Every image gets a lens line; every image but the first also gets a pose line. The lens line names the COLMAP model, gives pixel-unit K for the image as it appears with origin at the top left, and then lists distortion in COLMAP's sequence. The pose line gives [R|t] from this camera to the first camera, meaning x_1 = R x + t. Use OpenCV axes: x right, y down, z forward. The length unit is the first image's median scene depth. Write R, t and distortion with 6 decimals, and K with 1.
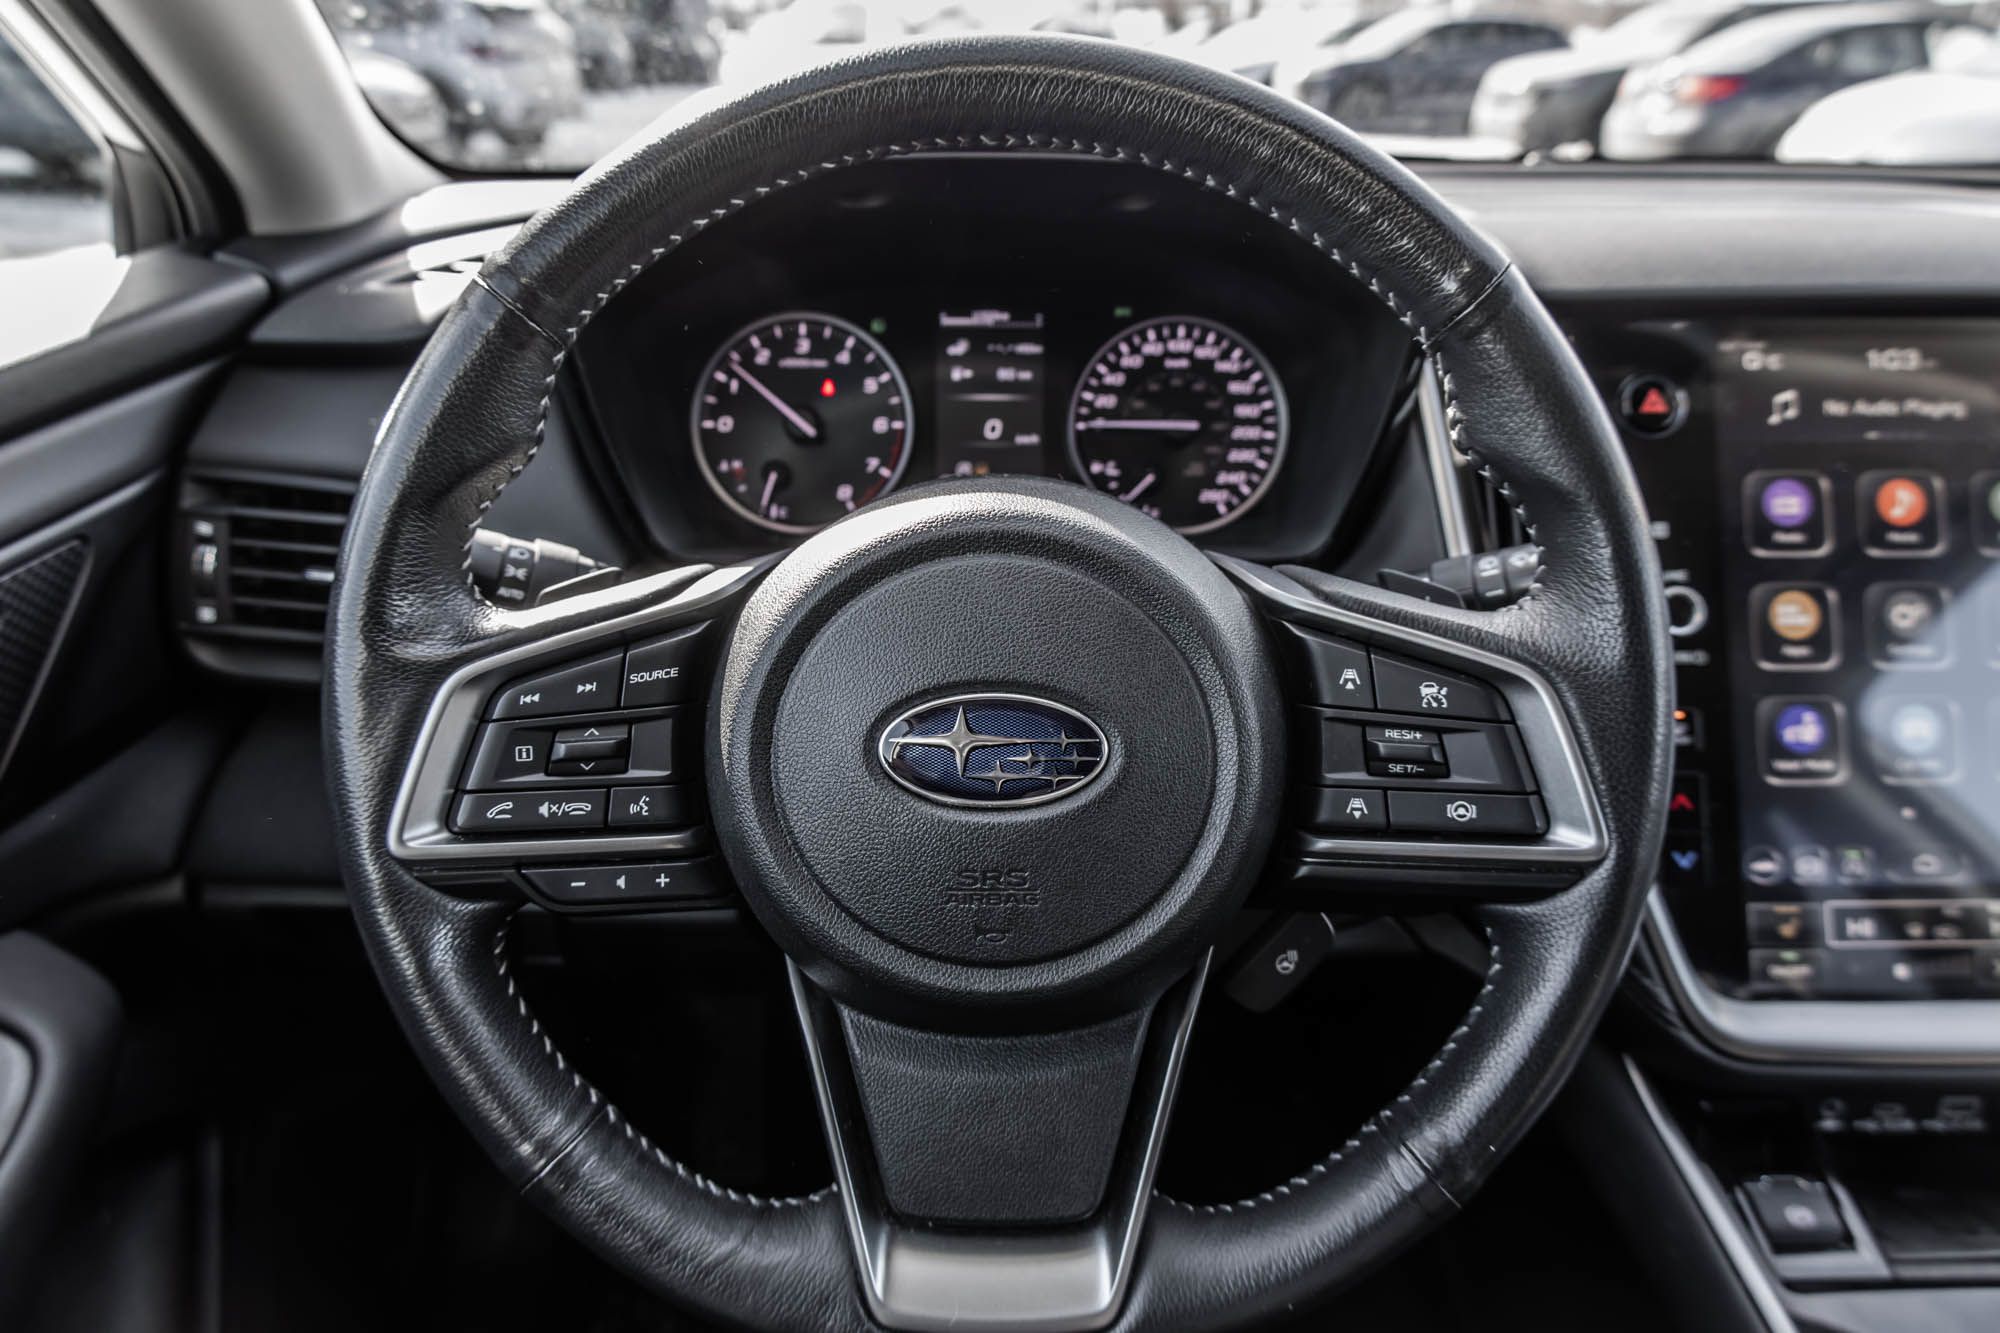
lens RADIAL K [[1384.7, 0, 1038.8], [0, 1384.7, 658.1], [0, 0, 1]] dist [-0.010692, -0.000066]
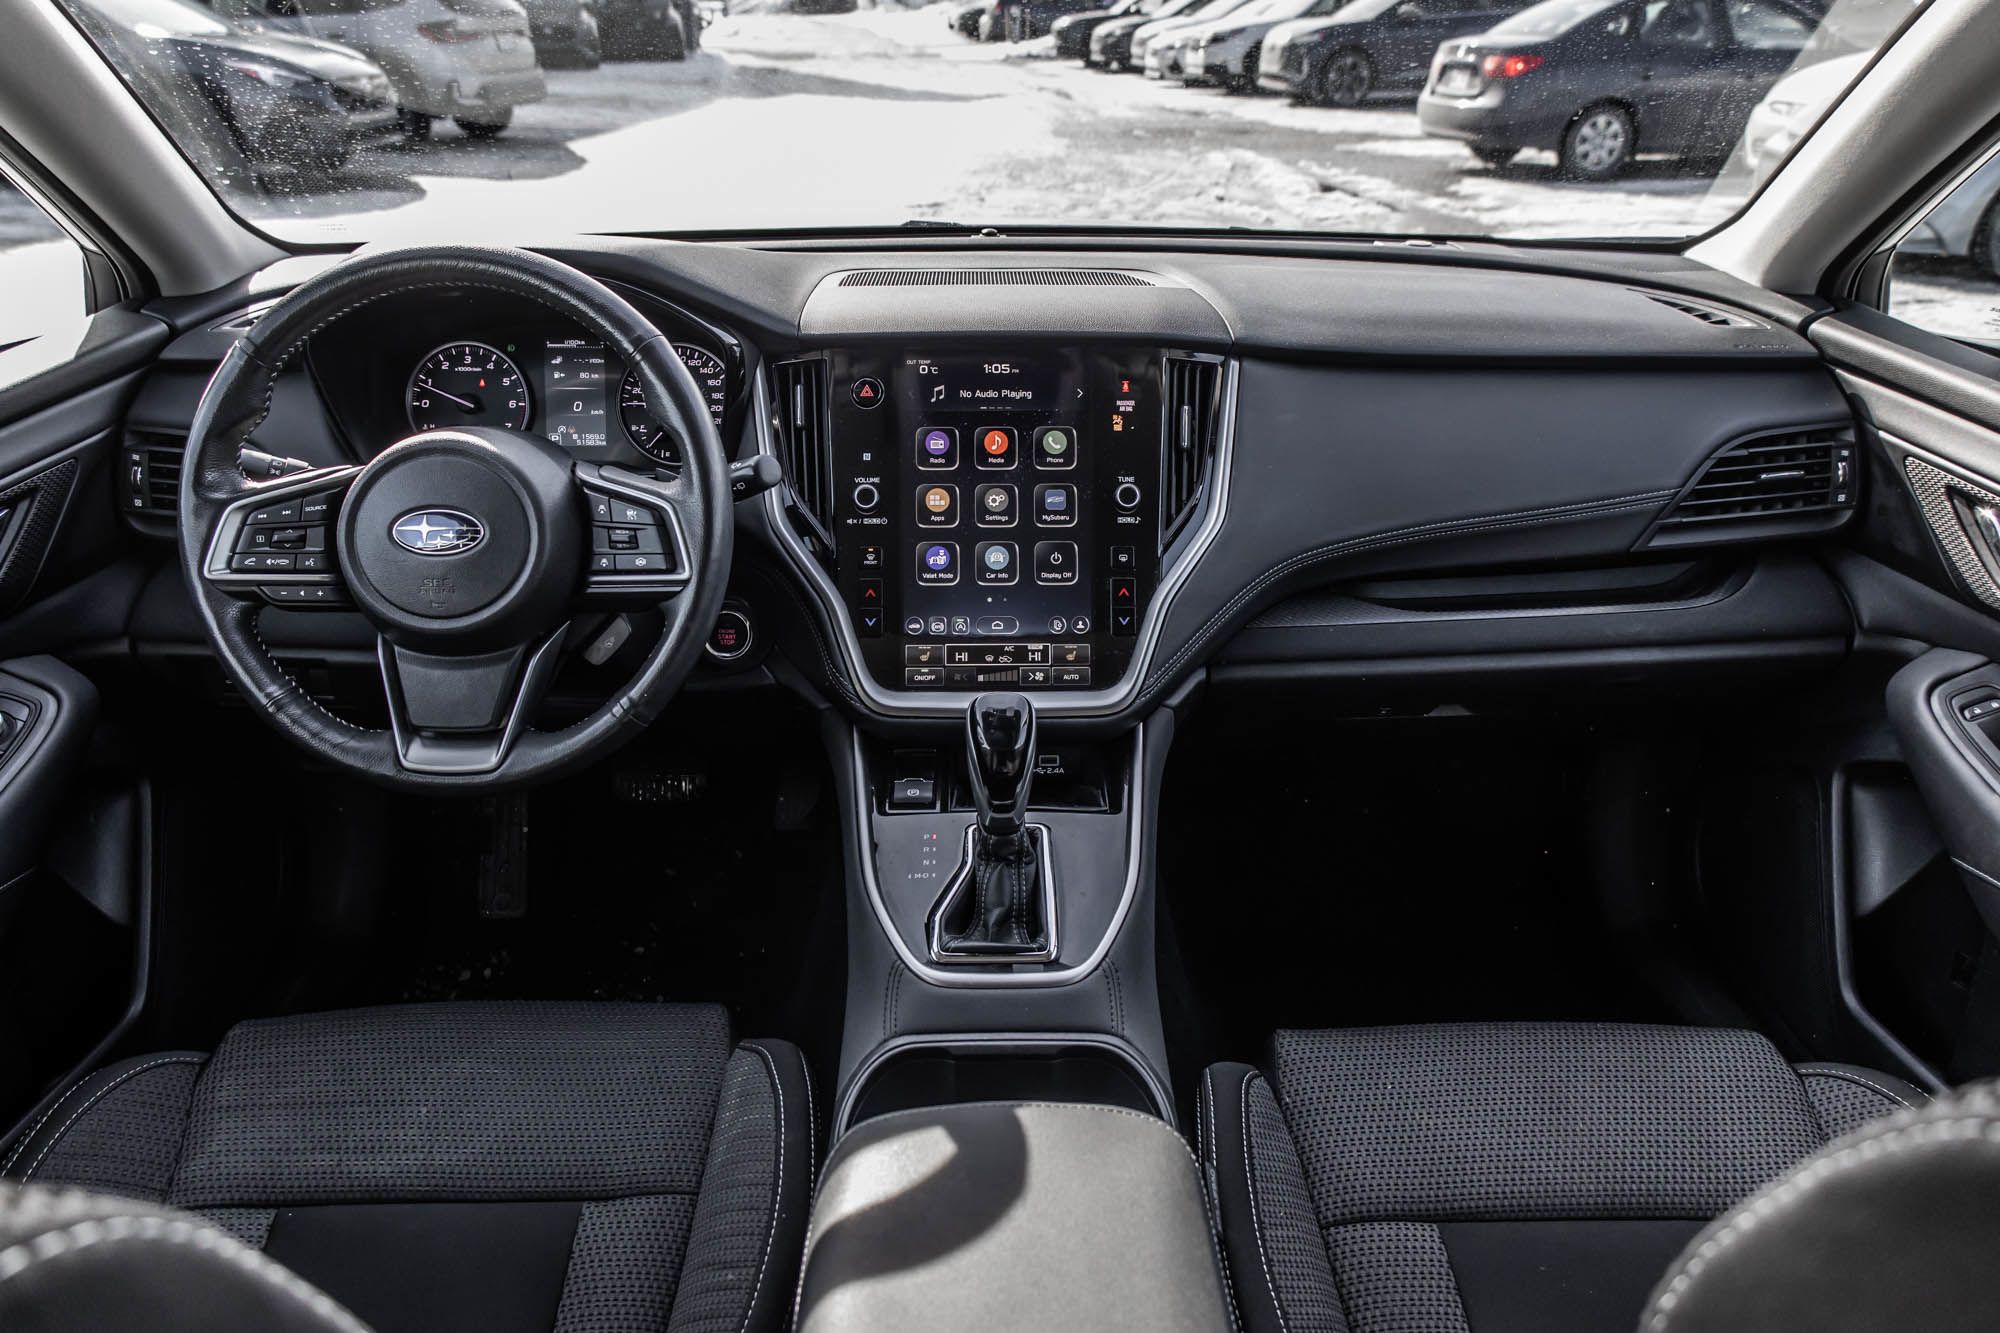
lens RADIAL K [[1510.8, 0, 1069.9], [0, 1510.8, 715.9], [0, 0, 1]] dist [-0.006442, 0.003558]
pose [[0.999926, 0.002083, -0.011963, 0.757214], [-0.001667, 0.999398, 0.034667, 0.199415], [0.012028, -0.034644, 0.999327, -1.149623]]
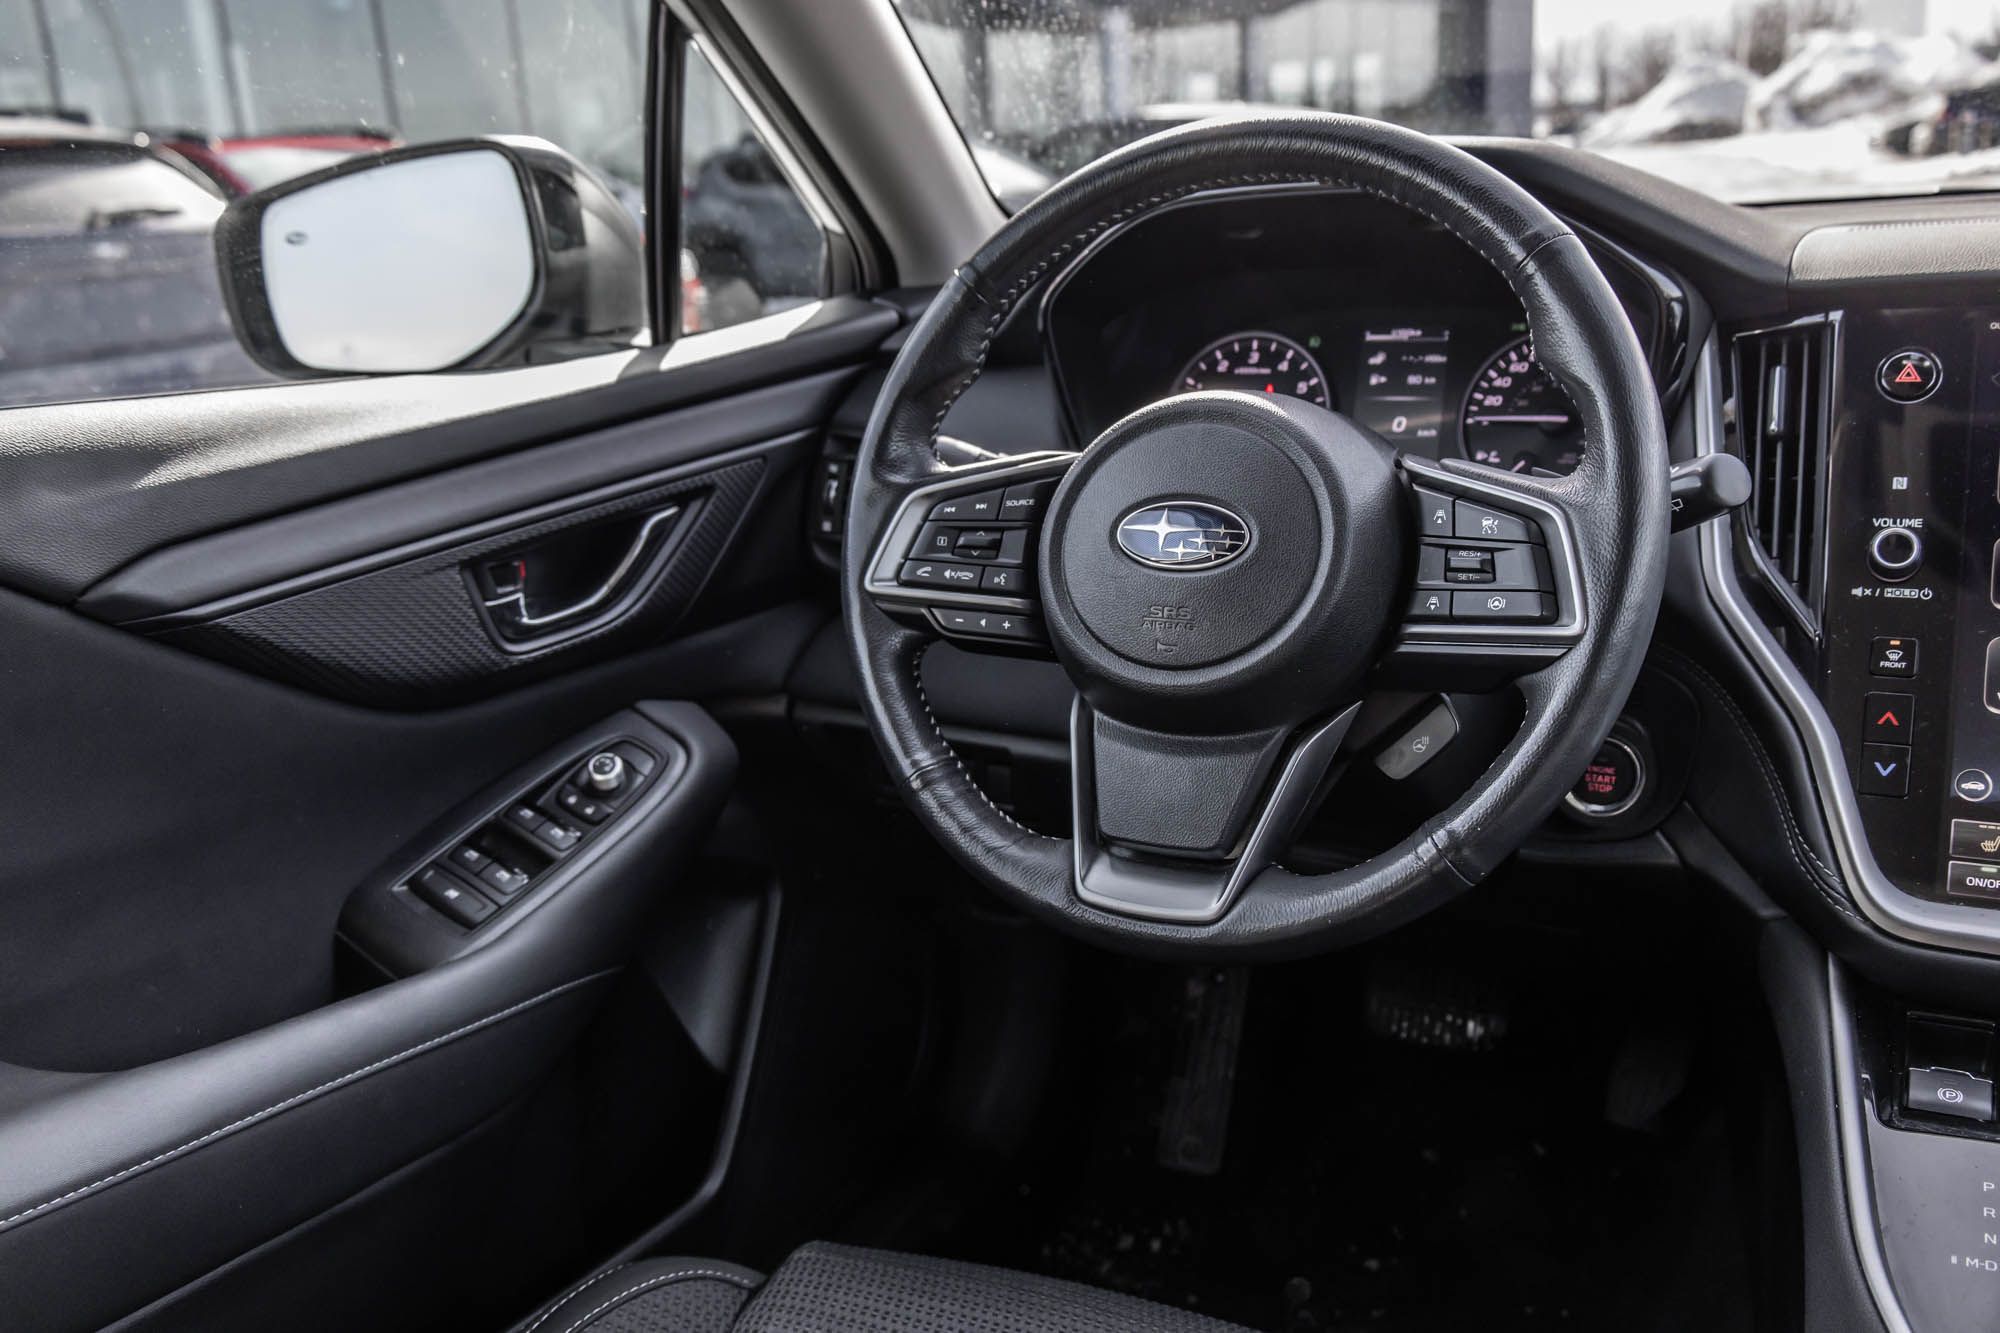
lens RADIAL K [[1773.6, 0, 936.1], [0, 1773.6, 663.0], [0, 0, 1]] dist [-0.028601, 0.010586]
pose [[0.852147, 0.072684, -0.518230, 0.527385], [-0.143865, 0.984687, -0.098457, 0.299870], [0.503138, 0.158455, 0.849555, -0.574058]]
